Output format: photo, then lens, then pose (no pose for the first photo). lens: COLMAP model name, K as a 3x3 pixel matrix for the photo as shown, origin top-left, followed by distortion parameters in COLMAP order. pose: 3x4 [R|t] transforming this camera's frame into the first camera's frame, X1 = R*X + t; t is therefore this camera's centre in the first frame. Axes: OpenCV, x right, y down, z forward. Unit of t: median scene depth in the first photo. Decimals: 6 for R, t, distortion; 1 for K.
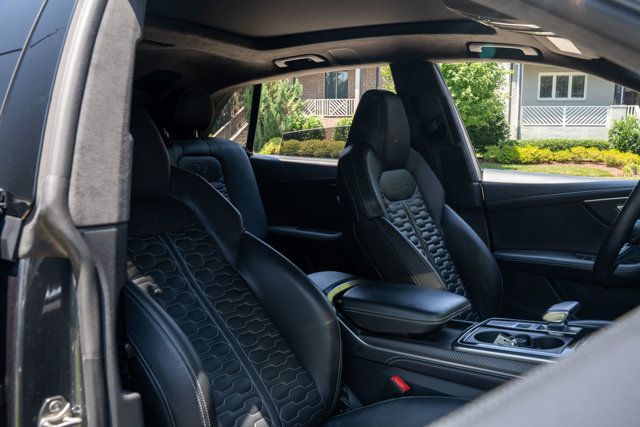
lens RADIAL K [[627.5, 0, 319.5], [0, 627.5, 213.7], [0, 0, 1]] dist [-0.023150, 0.000000]
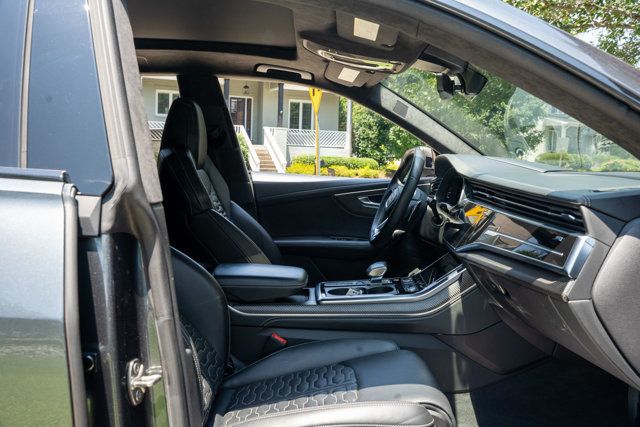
lens RADIAL K [[627.5, 0, 319.9], [0, 627.5, 212.7], [0, 0, 1]] dist [-0.023150, 0.000000]
pose [[0.820258, -0.034759, 0.570937, -0.374694], [0.048745, 0.998769, -0.009225, 0.030103], [-0.569913, 0.035397, 0.820942, -0.047341]]
